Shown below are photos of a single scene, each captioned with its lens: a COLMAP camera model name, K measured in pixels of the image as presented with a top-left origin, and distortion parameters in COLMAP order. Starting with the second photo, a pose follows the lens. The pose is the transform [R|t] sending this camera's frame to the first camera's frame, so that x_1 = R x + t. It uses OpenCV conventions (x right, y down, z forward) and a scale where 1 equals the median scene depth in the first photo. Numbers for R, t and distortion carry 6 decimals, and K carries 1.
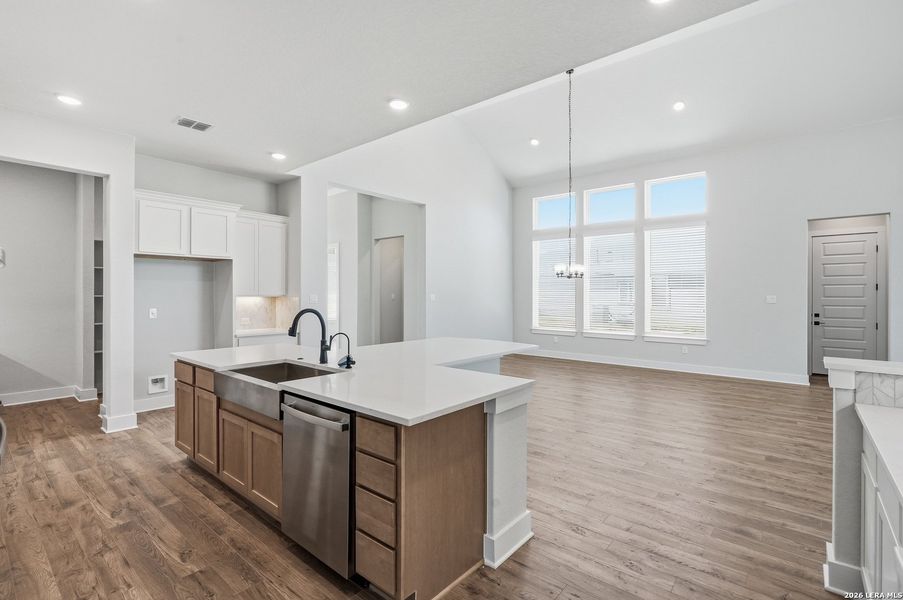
lens RADIAL K [[416.8, 0, 449.6], [0, 416.8, 296.1], [0, 0, 1]] dist [-0.003159, 0.000525]
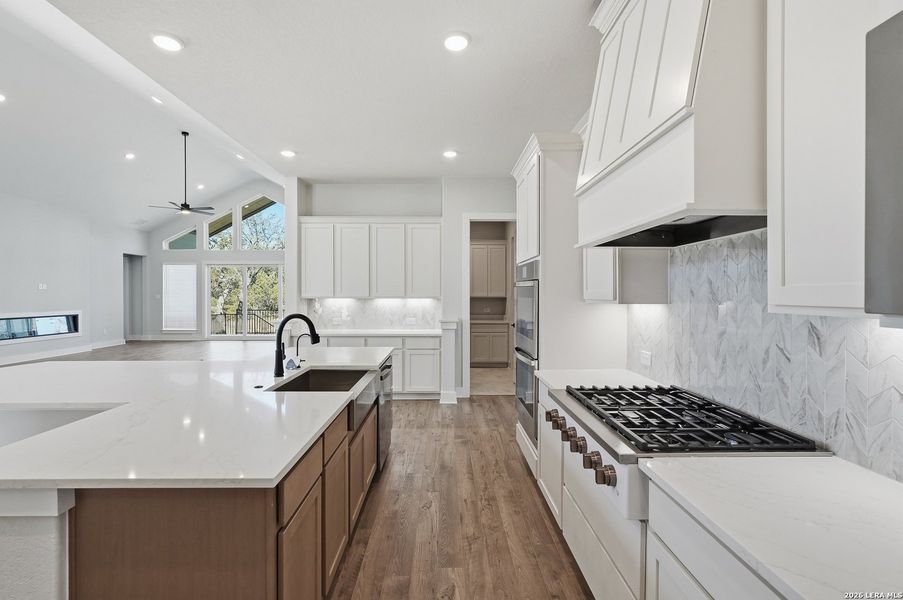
lens RADIAL K [[416.8, 0, 449.6], [0, 416.8, 296.1], [0, 0, 1]] dist [-0.003159, 0.000525]
pose [[-0.655876, -0.006813, 0.754838, -1.036573], [-0.001409, 0.999969, 0.007801, -0.013469], [-0.754868, 0.004053, -0.655865, 1.130671]]
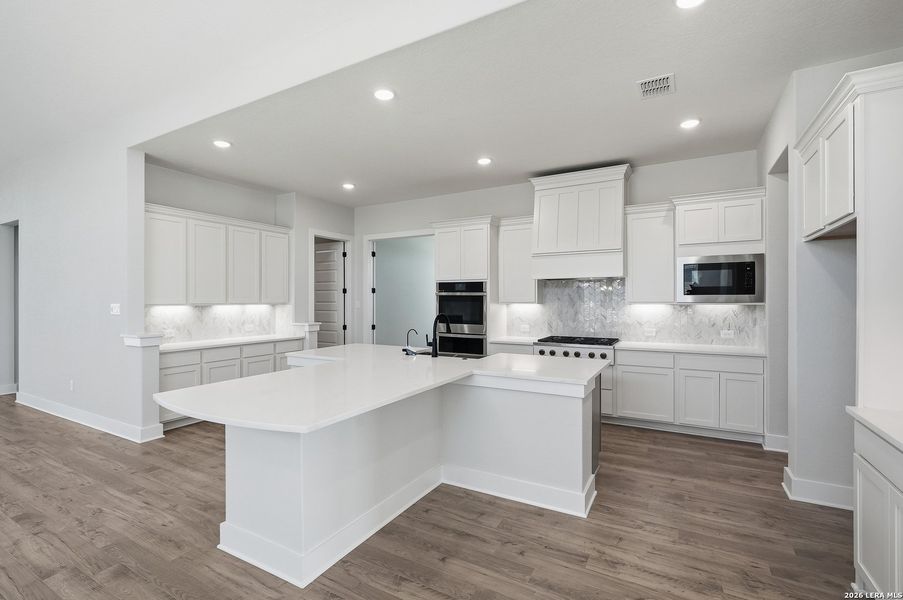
lens RADIAL K [[413.8, 0, 451.5], [0, 413.8, 300.0], [0, 0, 1]] dist [-0.001826, 0.000252]
pose [[-0.981281, 0.000285, -0.192583, -0.093842], [-0.000168, 0.999997, 0.002334, -0.013850], [0.192583, 0.002323, -0.981278, 1.946328]]
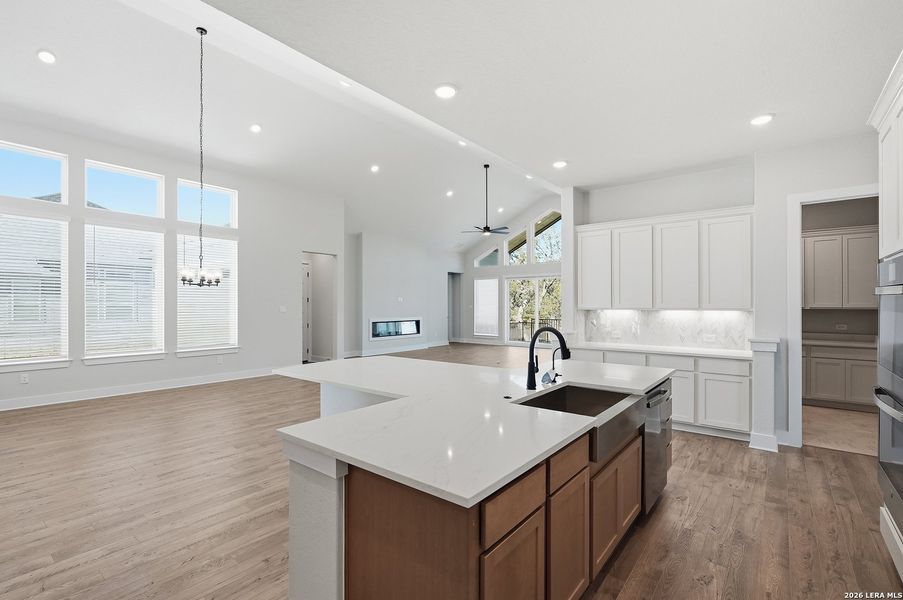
lens RADIAL K [[420.1, 0, 448.8], [0, 420.1, 302.9], [0, 0, 1]] dist [-0.001557, 0.000828]
pose [[-0.031020, -0.000131, 0.999519, -1.019055], [0.002009, 0.999998, 0.000193, -0.017590], [-0.999517, 0.002014, -0.031020, 1.039251]]
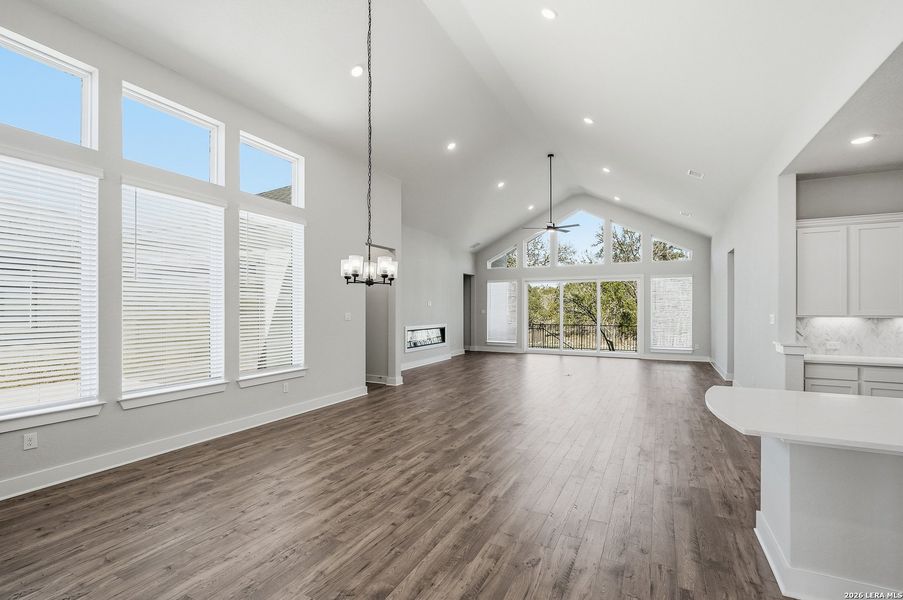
lens RADIAL K [[420.0, 0, 451.1], [0, 420.0, 305.7], [0, 0, 1]] dist [0.000224, 0.000330]
pose [[-0.242170, 0.001746, 0.970232, -0.482762], [0.001538, 0.999998, -0.001416, -0.028945], [-0.970233, 0.001149, -0.242172, 1.953805]]
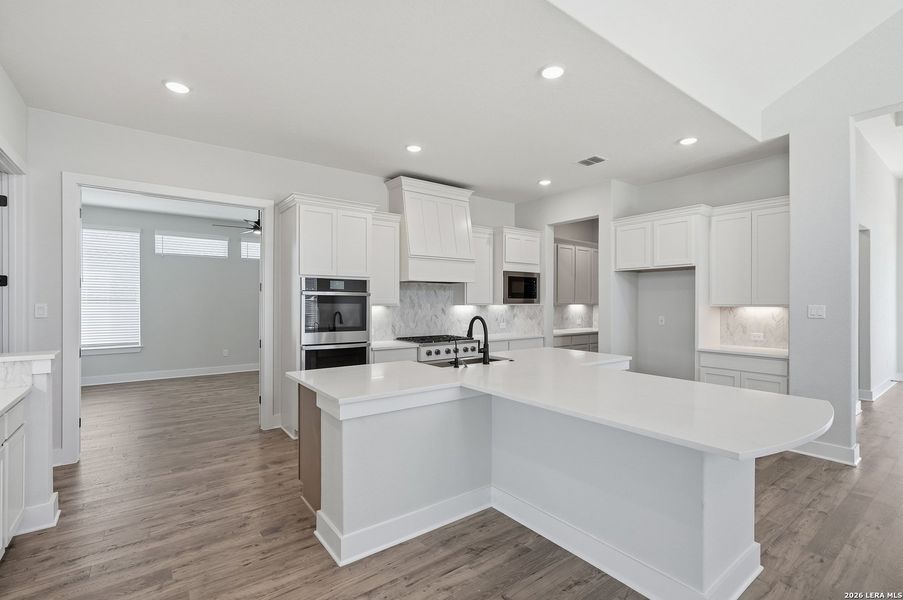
lens RADIAL K [[412.1, 0, 448.6], [0, 412.1, 301.9], [0, 0, 1]] dist [-0.003777, -0.000176]
pose [[-0.225643, -0.002466, -0.974207, 0.719658], [-0.003641, 0.999992, -0.001689, -0.007452], [0.974203, 0.003166, -0.225650, 1.001027]]
